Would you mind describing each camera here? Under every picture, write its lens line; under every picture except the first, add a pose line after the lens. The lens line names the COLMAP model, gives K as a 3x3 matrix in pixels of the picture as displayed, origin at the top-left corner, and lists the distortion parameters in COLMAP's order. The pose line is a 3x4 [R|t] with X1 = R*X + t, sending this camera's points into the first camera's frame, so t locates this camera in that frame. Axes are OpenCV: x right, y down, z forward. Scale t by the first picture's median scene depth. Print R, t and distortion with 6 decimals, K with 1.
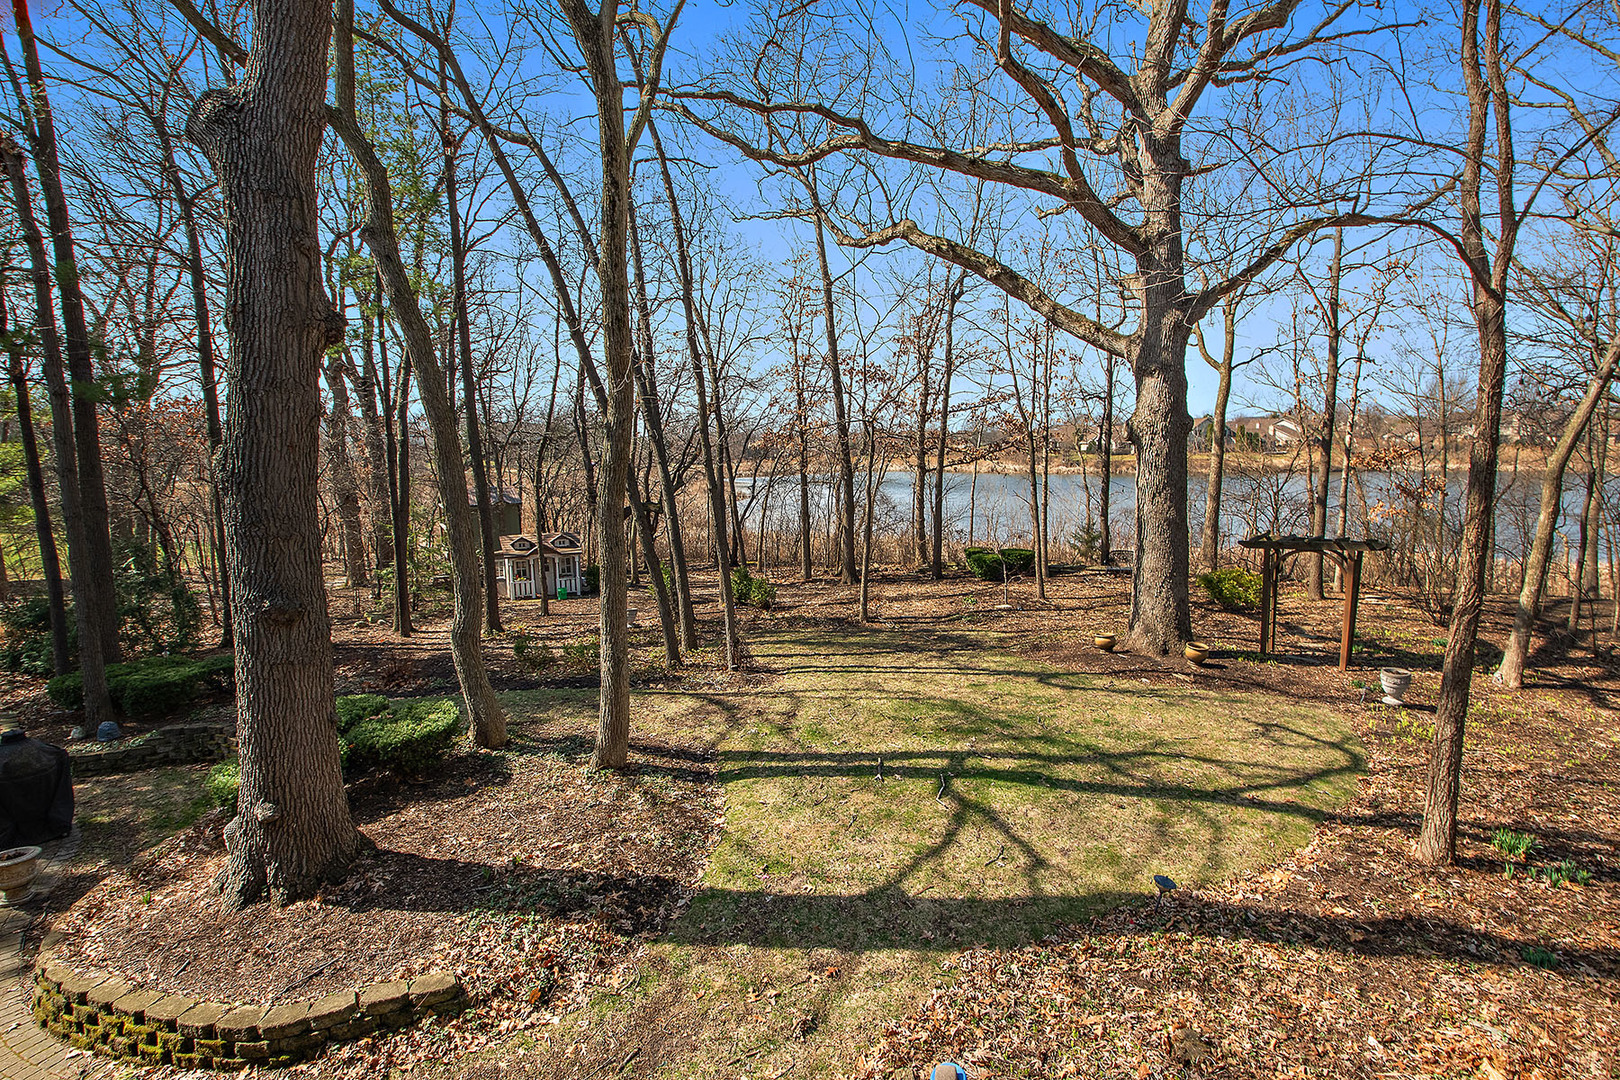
lens RADIAL K [[729.3, 0, 804.7], [0, 729.3, 549.2], [0, 0, 1]] dist [0.002936, -0.019536]
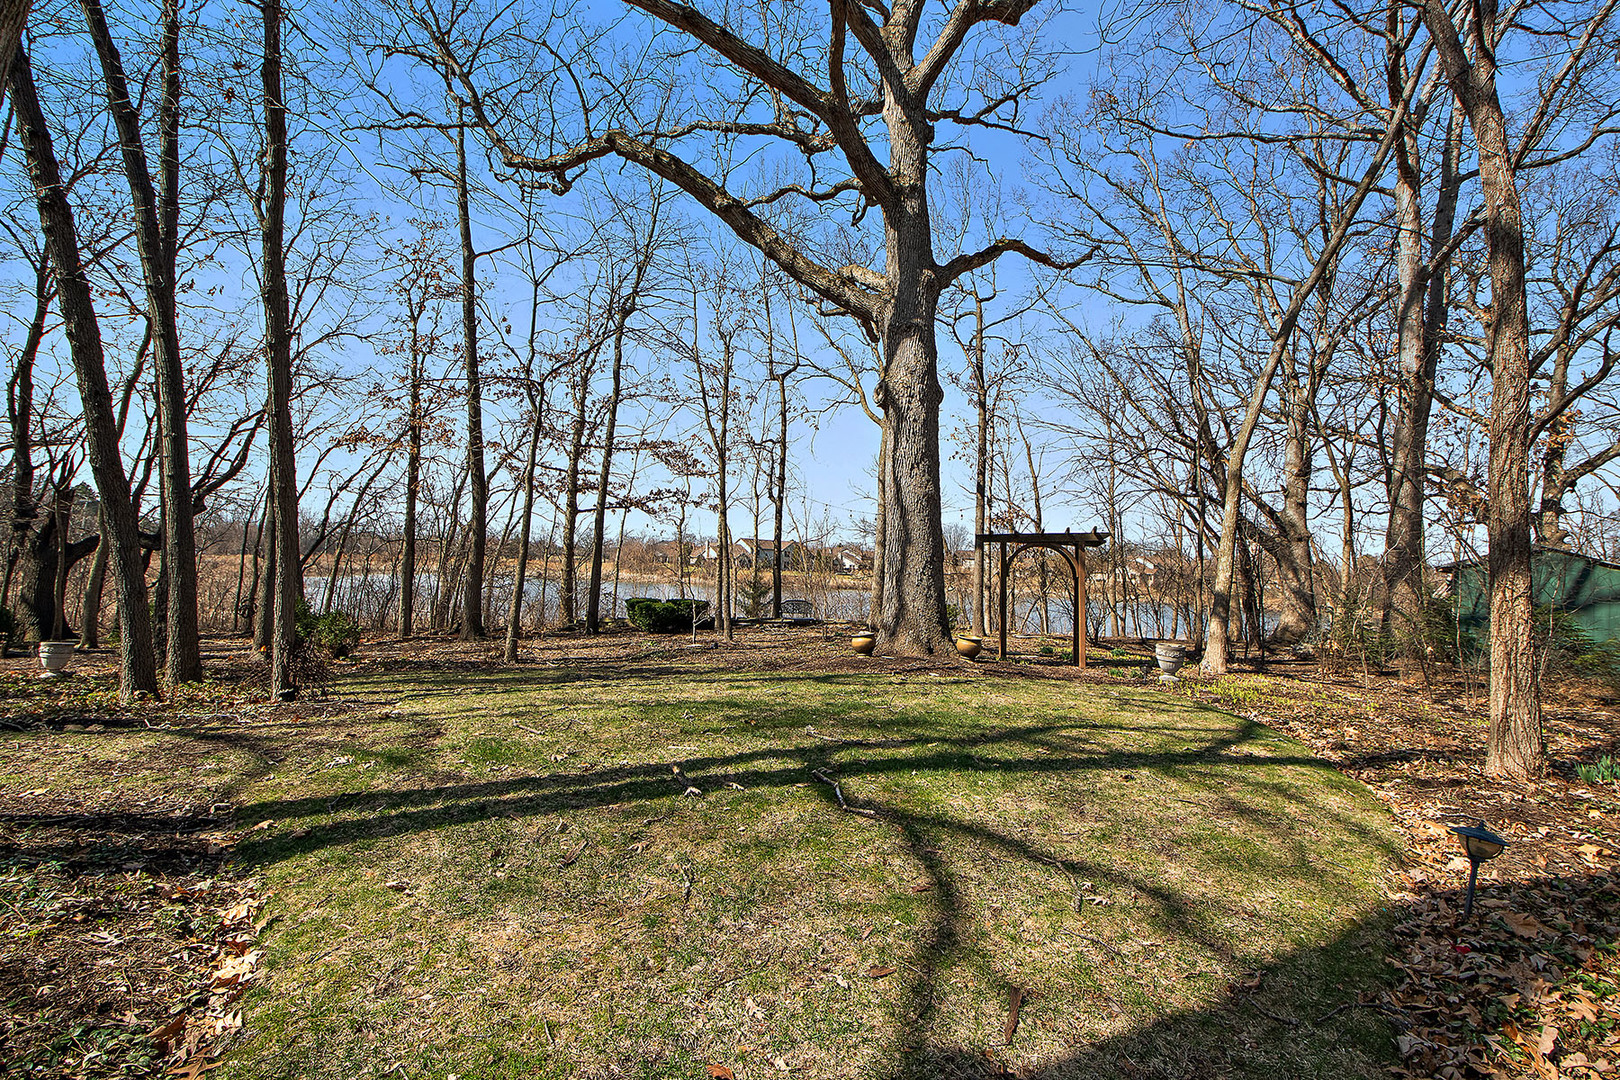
lens RADIAL K [[709.2, 0, 815.2], [0, 709.2, 540.2], [0, 0, 1]] dist [0.001113, -0.017280]
pose [[0.852916, 0.075350, 0.516582, -0.041329], [0.017687, 0.984790, -0.172848, 0.154999], [-0.521749, 0.156561, 0.838610, 0.384975]]
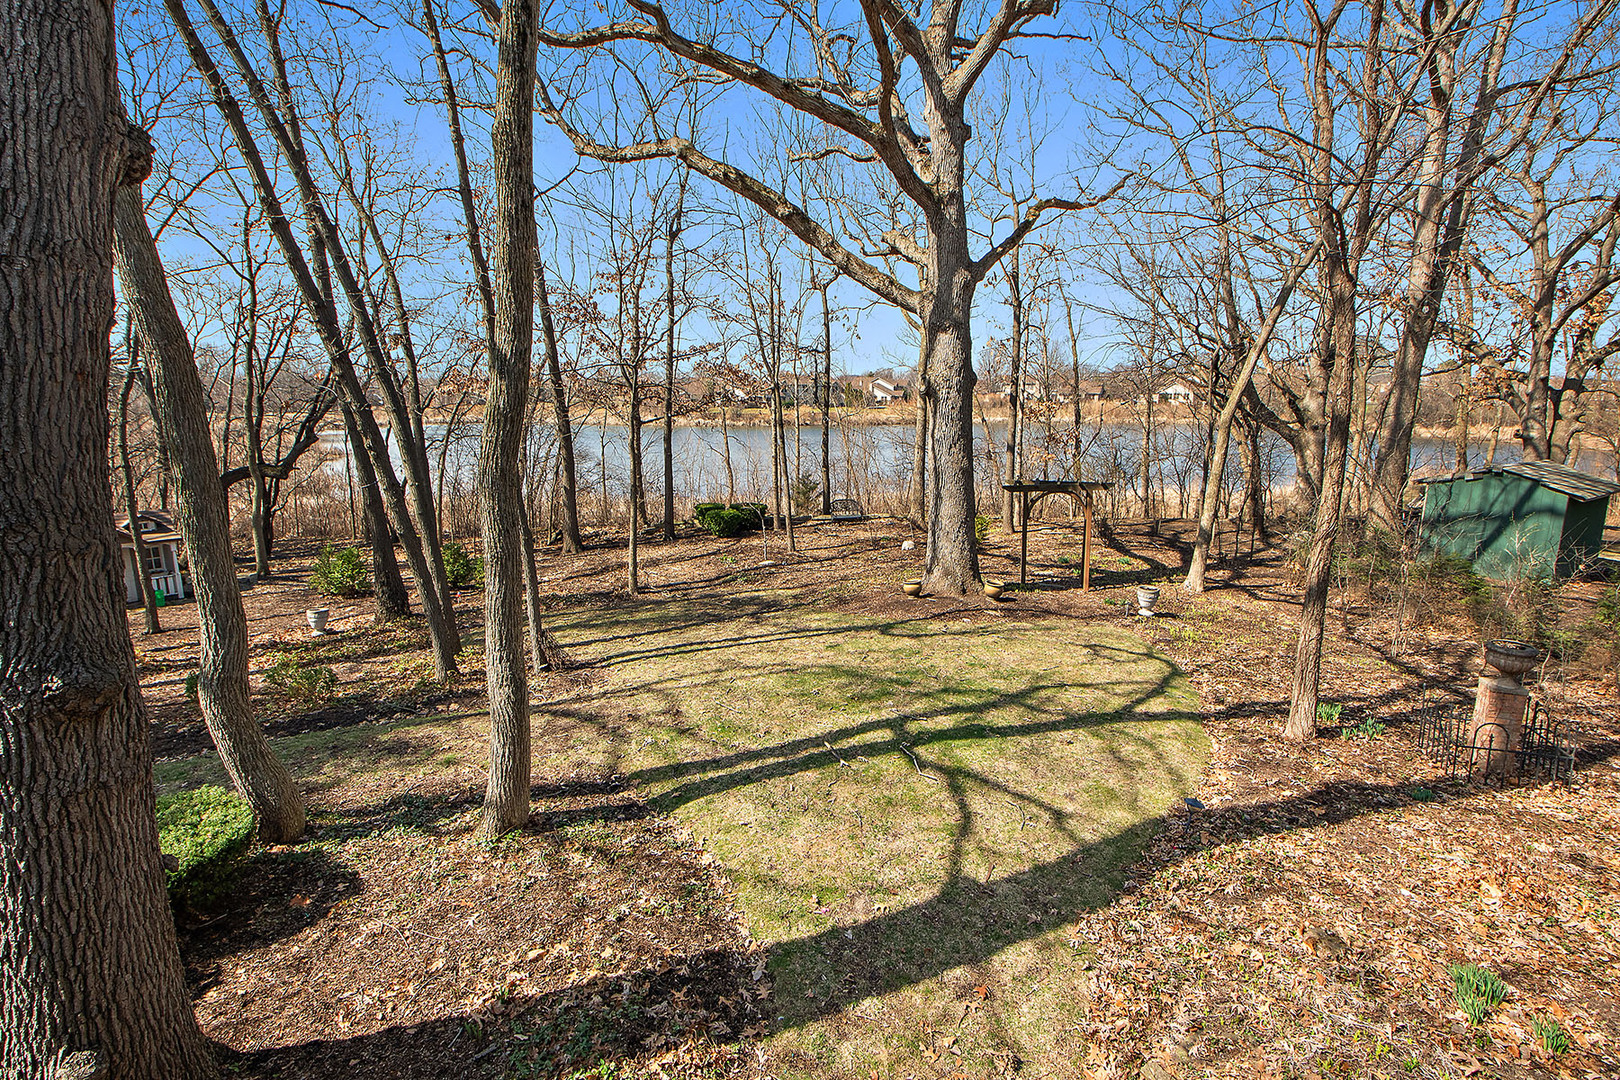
lens RADIAL K [[748.9, 0, 805.0], [0, 748.9, 542.1], [0, 0, 1]] dist [0.004408, -0.023112]
pose [[0.878977, -0.074978, 0.470932, -0.236199], [0.050908, 0.996672, 0.063663, -0.015607], [-0.474138, -0.031984, 0.879869, 0.138883]]
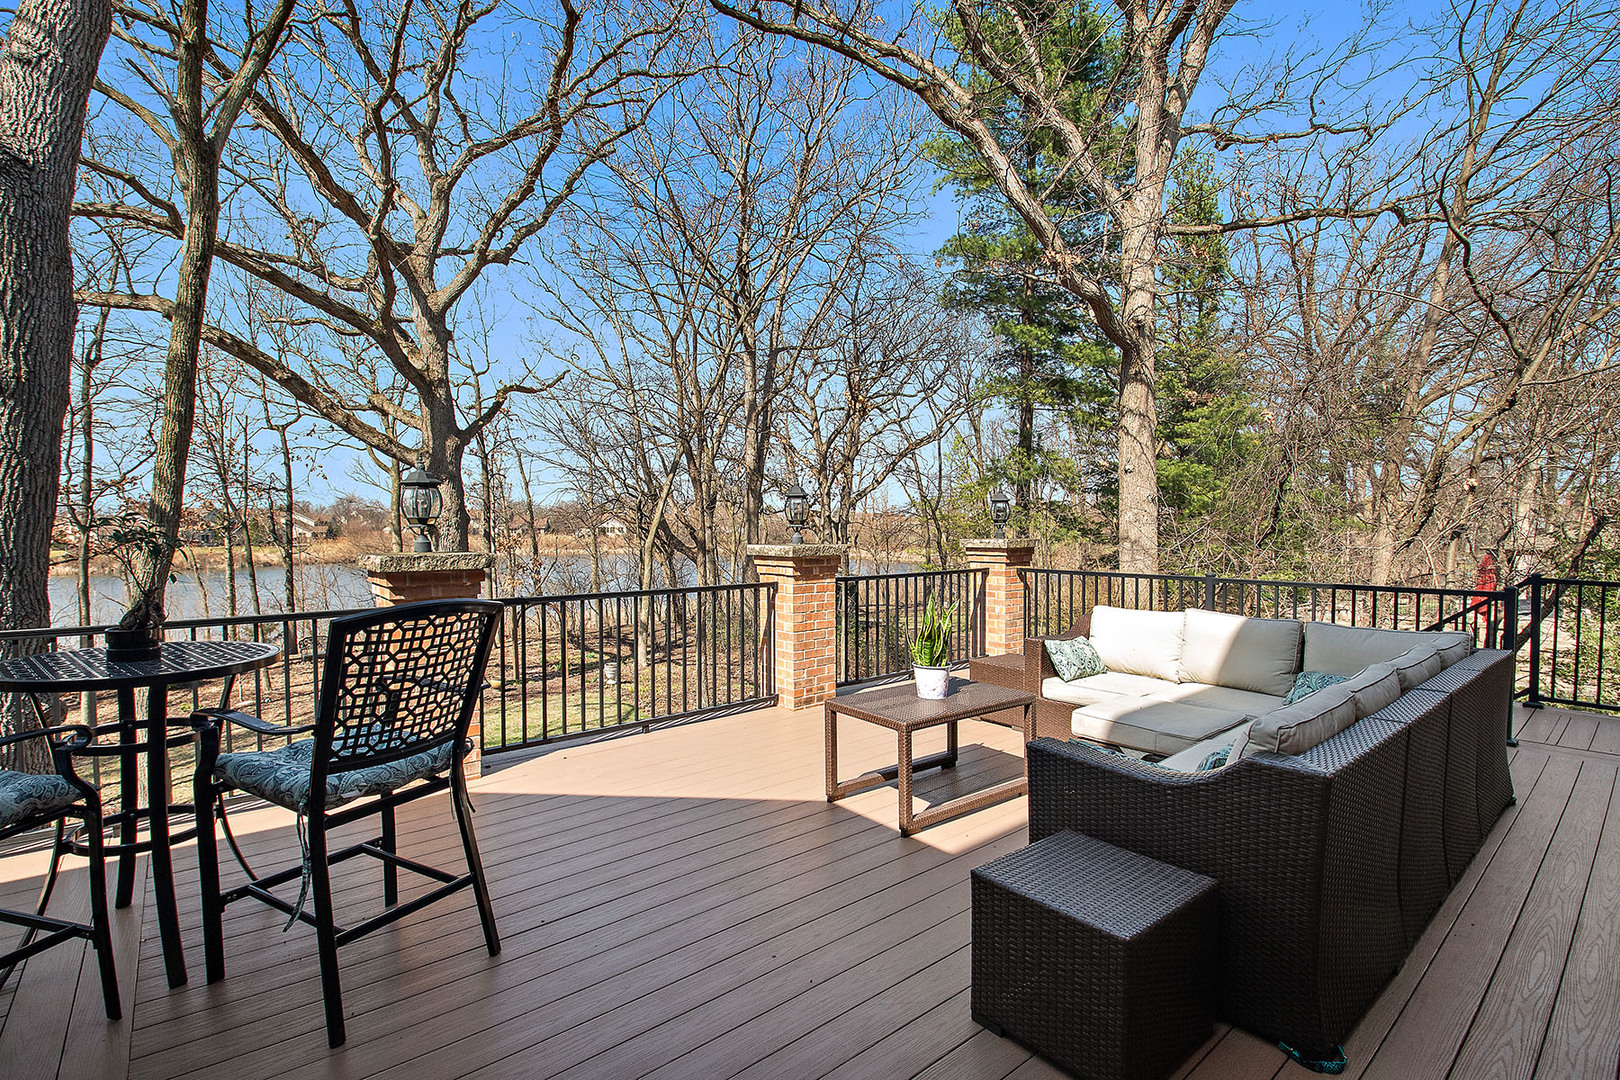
lens RADIAL K [[748.9, 0, 805.0], [0, 748.9, 542.1], [0, 0, 1]] dist [0.004408, -0.023112]
pose [[0.360001, -0.005458, 0.932936, -0.564319], [0.131974, 0.990225, -0.045133, 0.017459], [-0.923570, 0.139371, 0.357203, -0.081670]]
